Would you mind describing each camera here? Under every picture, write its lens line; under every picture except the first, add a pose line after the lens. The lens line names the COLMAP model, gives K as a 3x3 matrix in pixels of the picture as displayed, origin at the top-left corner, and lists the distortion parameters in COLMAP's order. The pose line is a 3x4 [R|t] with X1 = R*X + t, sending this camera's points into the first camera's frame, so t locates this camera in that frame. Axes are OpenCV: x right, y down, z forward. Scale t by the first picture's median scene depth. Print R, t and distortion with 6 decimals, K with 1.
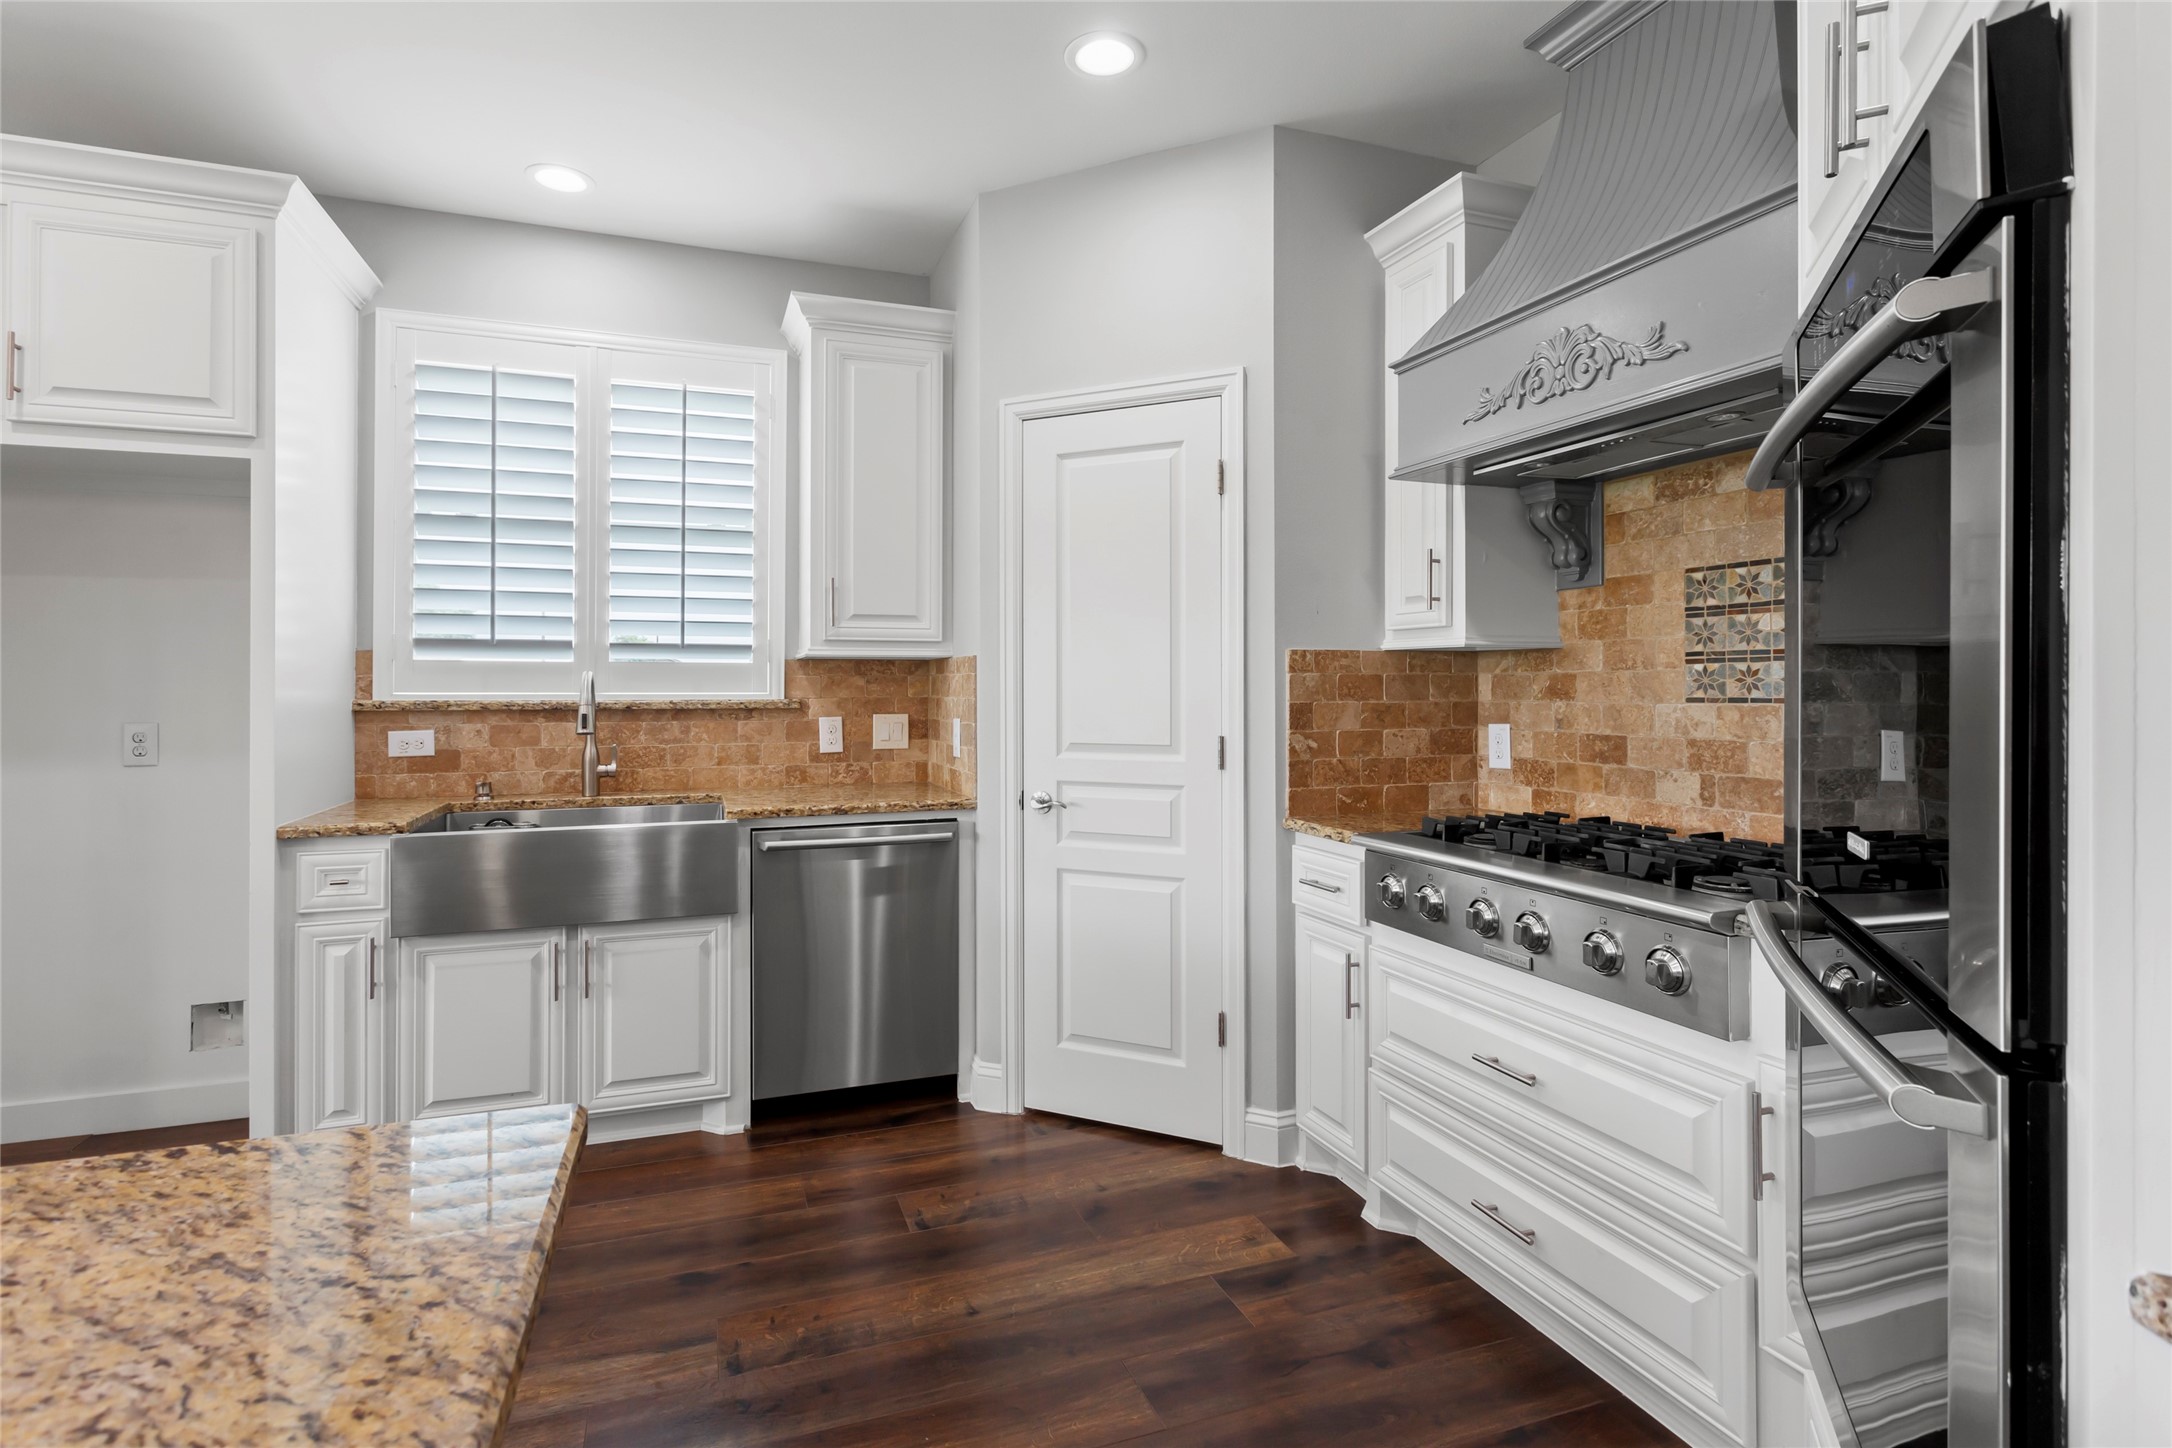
lens RADIAL K [[1046.1, 0, 1072.5], [0, 1046.1, 688.8], [0, 0, 1]] dist [0.001578, 0.000023]
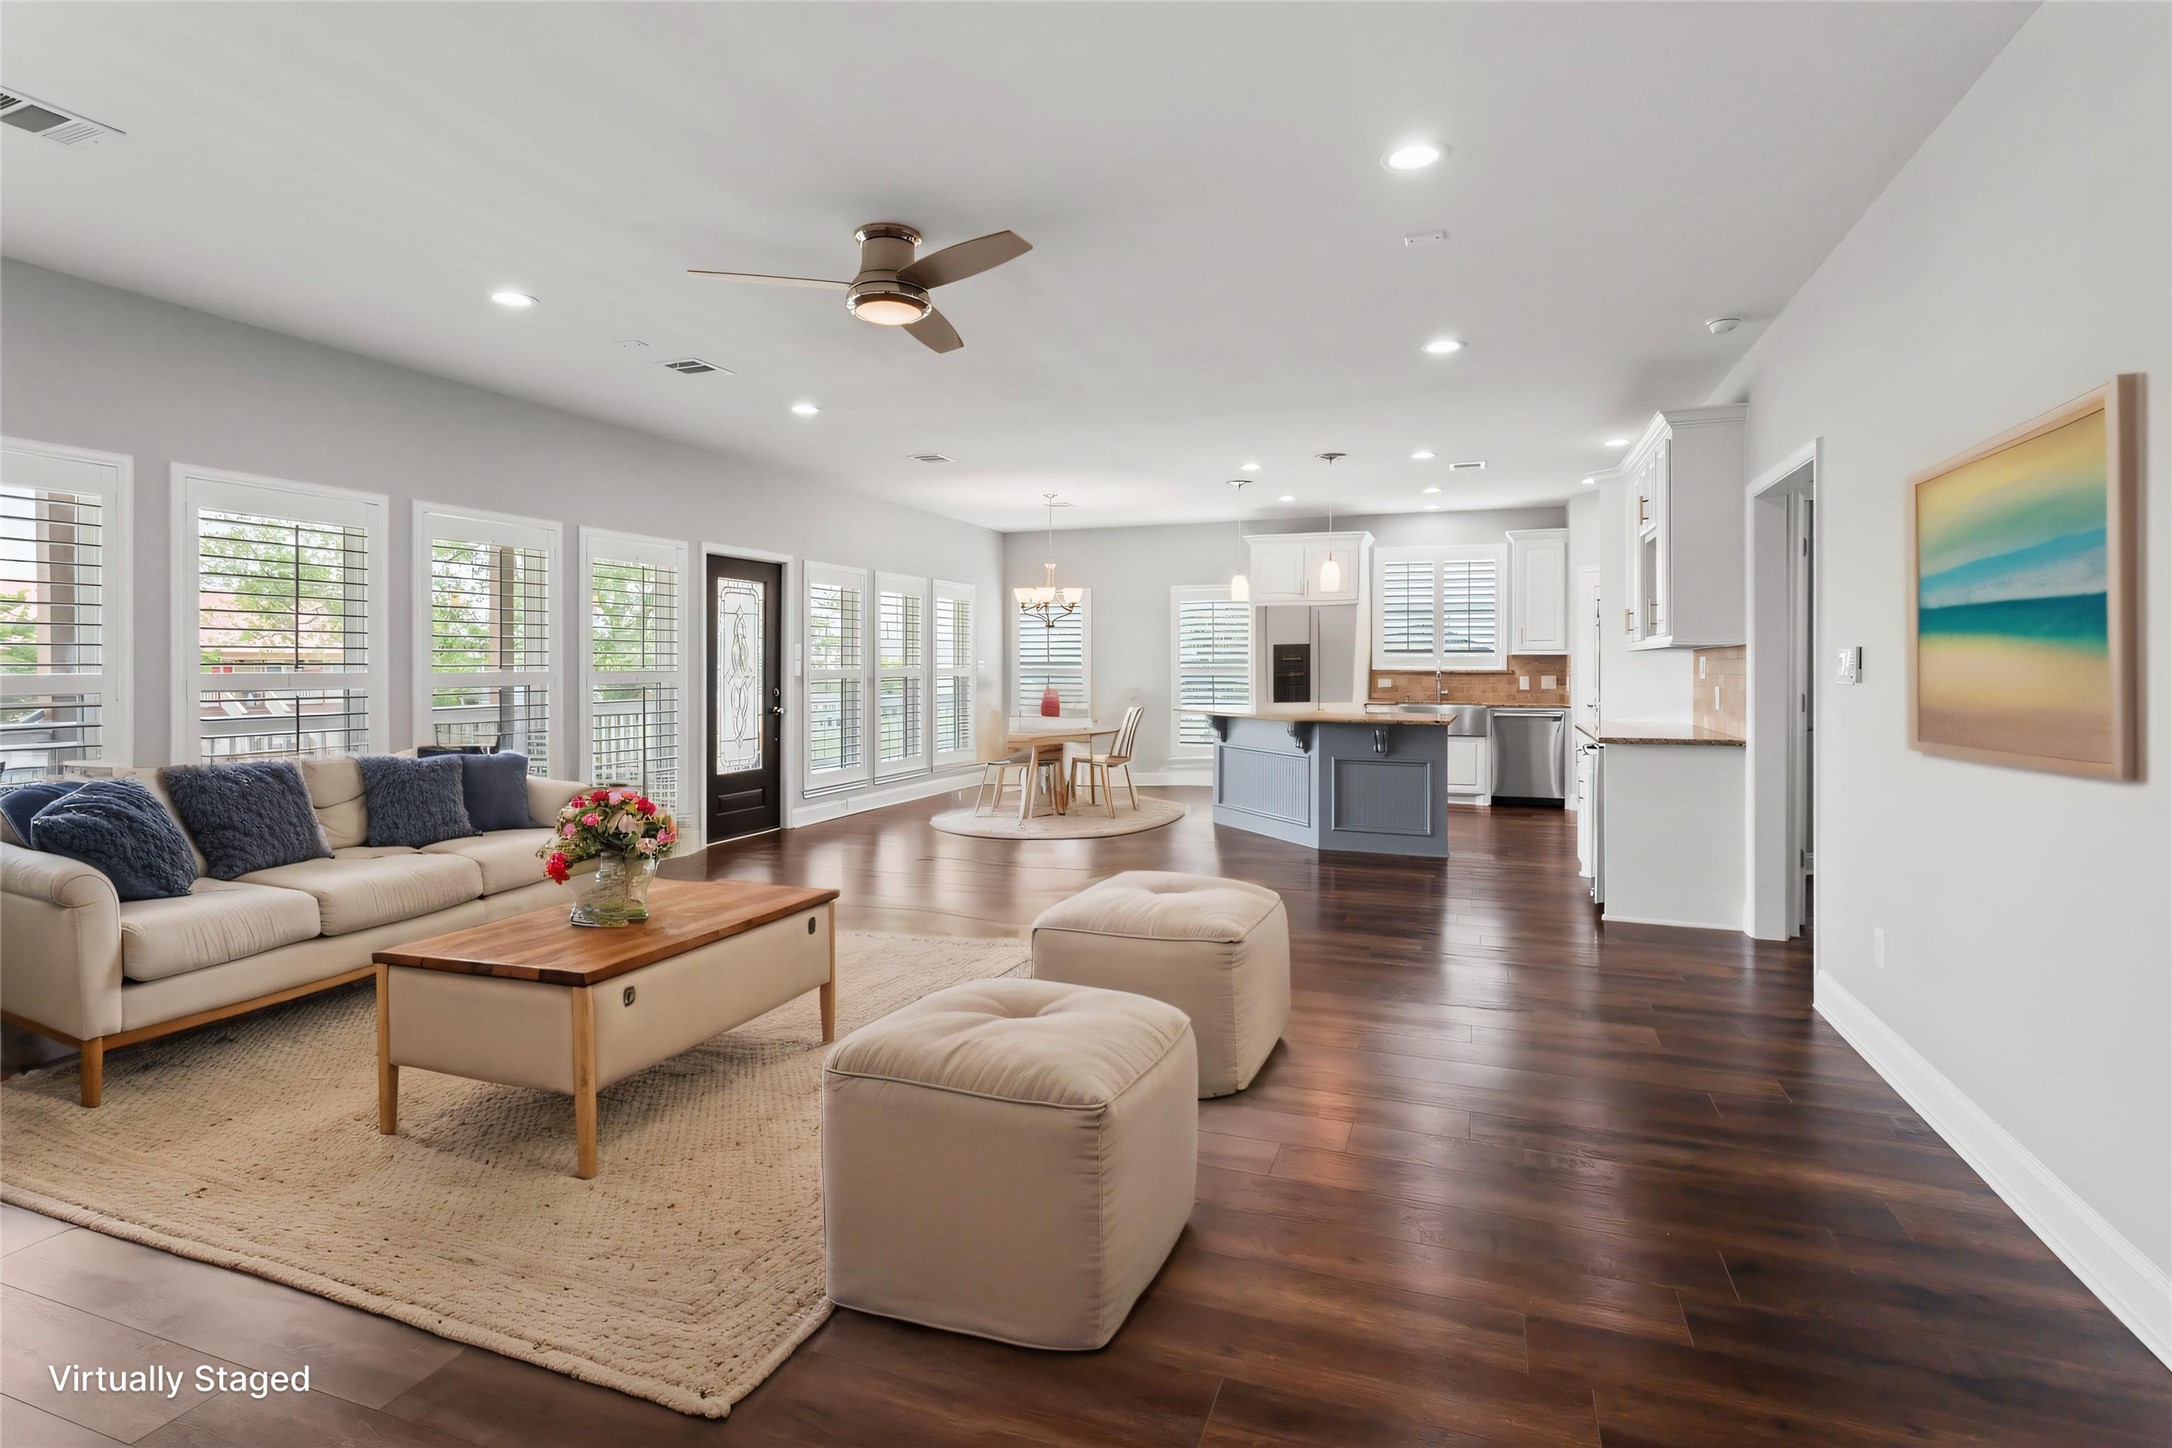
lens RADIAL K [[1046.1, 0, 1103.0], [0, 1046.1, 650.7], [0, 0, 1]] dist [0.001578, 0.000023]
pose [[0.770574, -0.004128, -0.637338, 0.829465], [0.001969, 0.999990, -0.004097, -0.038815], [0.637348, 0.001902, 0.770574, -2.250476]]
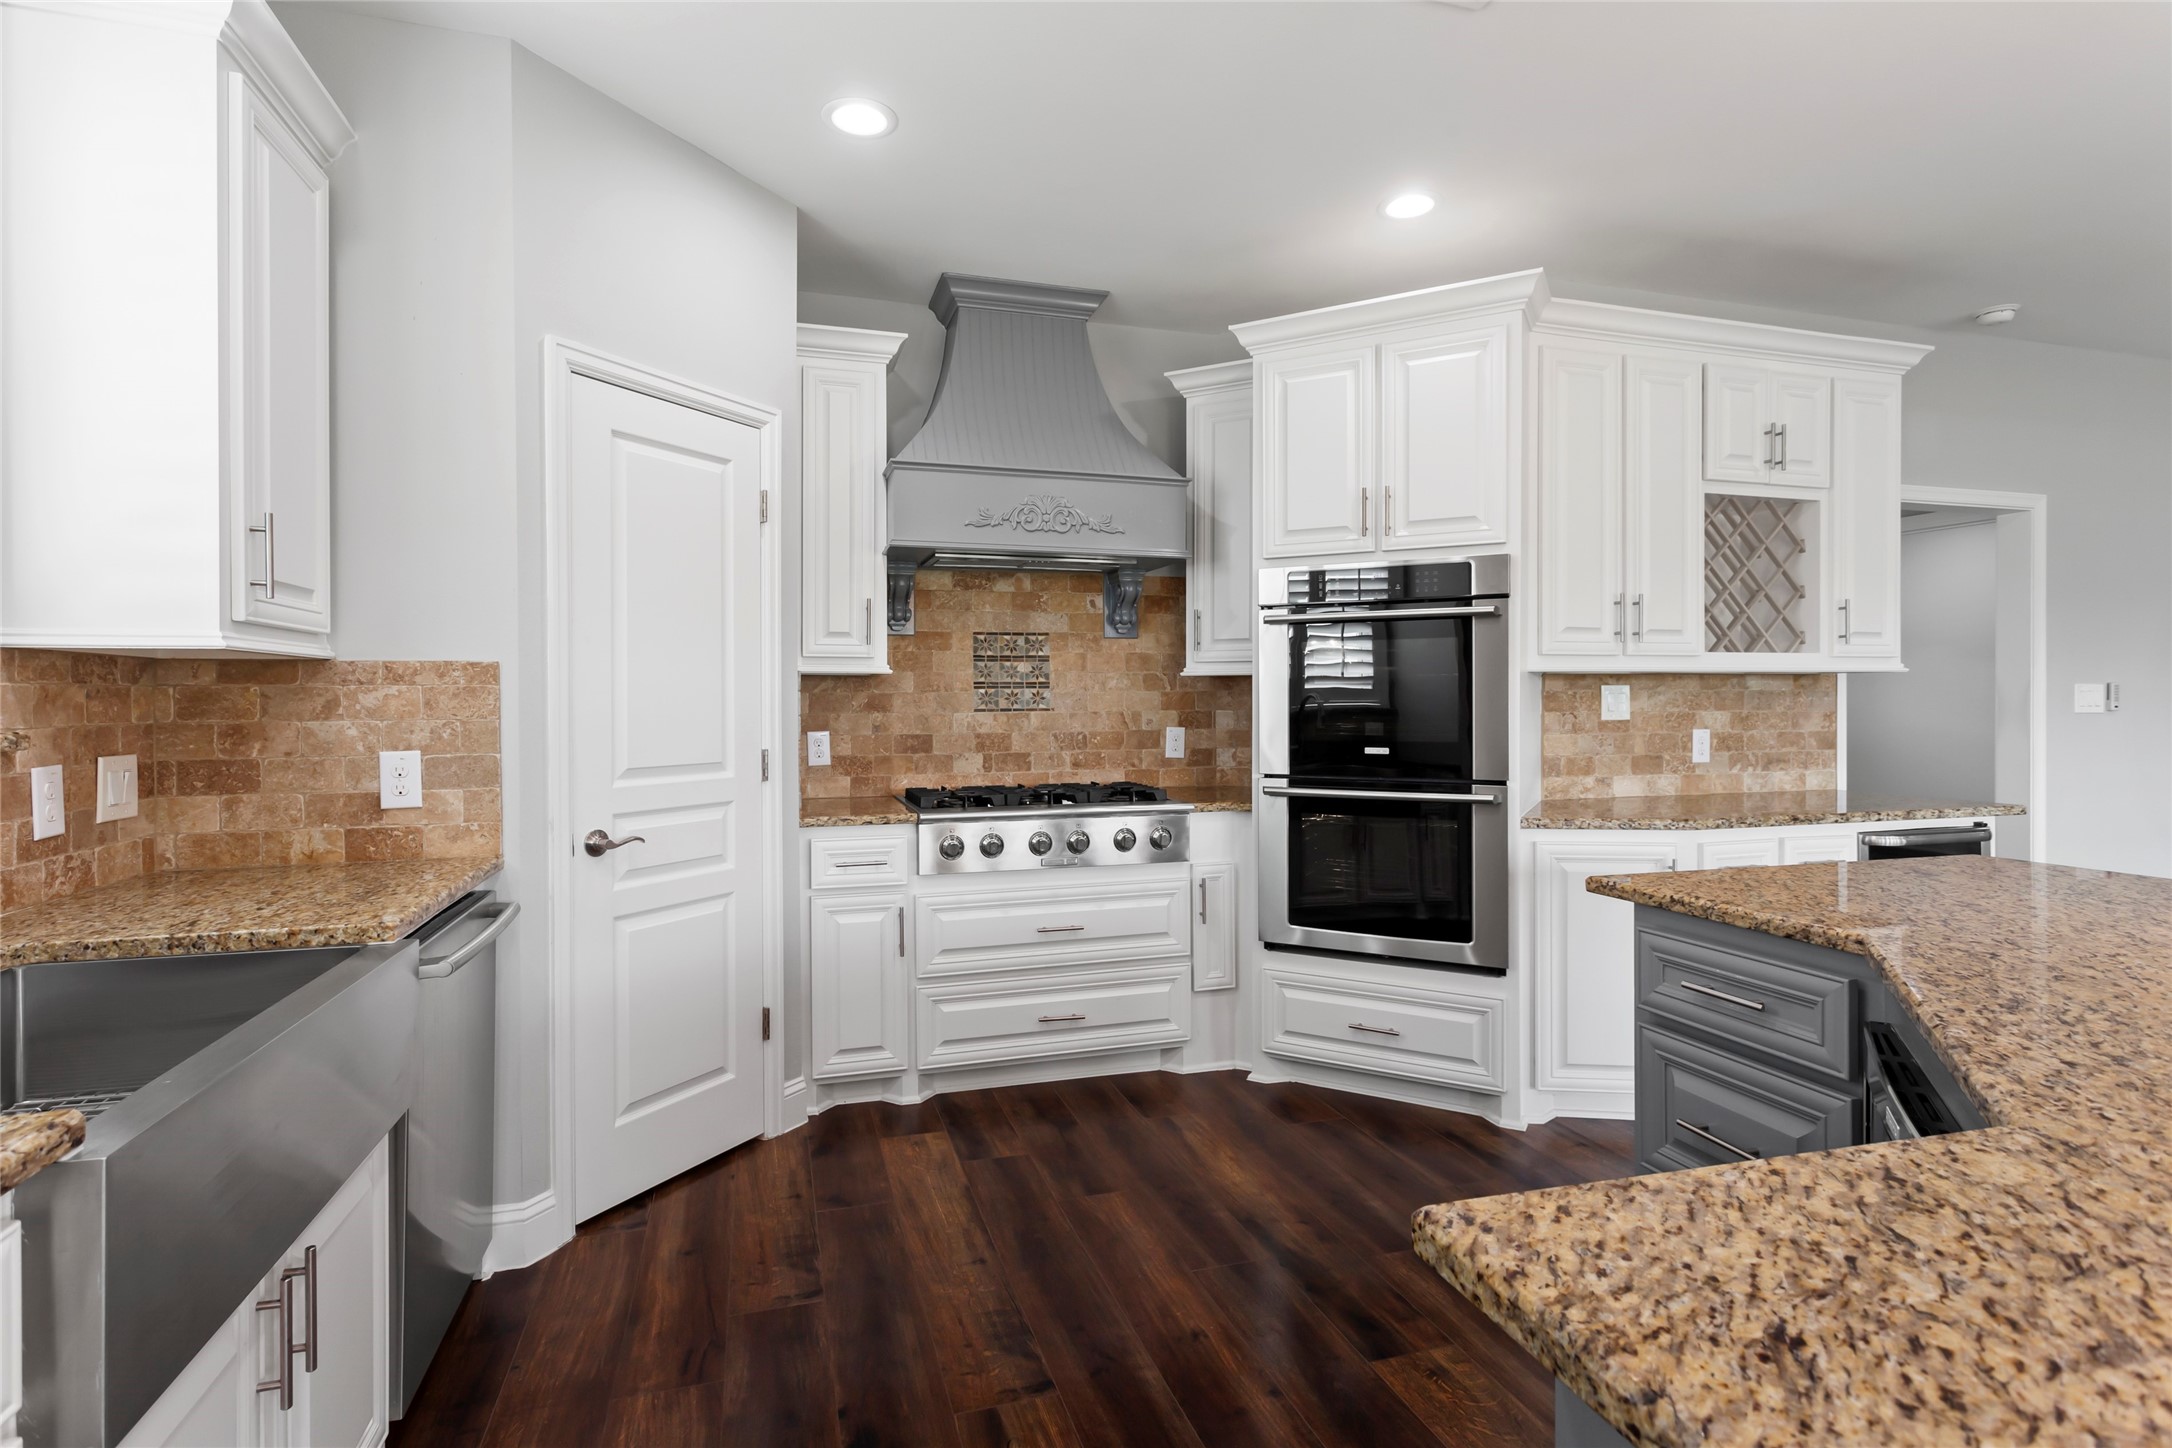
lens RADIAL K [[1046.1, 0, 1085.8], [0, 1046.1, 709.9], [0, 0, 1]] dist [0.001578, 0.000023]
pose [[0.056110, -0.009865, 0.998376, -0.920830], [0.002109, 0.999950, 0.009762, -0.005293], [-0.998422, 0.001558, 0.056128, 0.625102]]
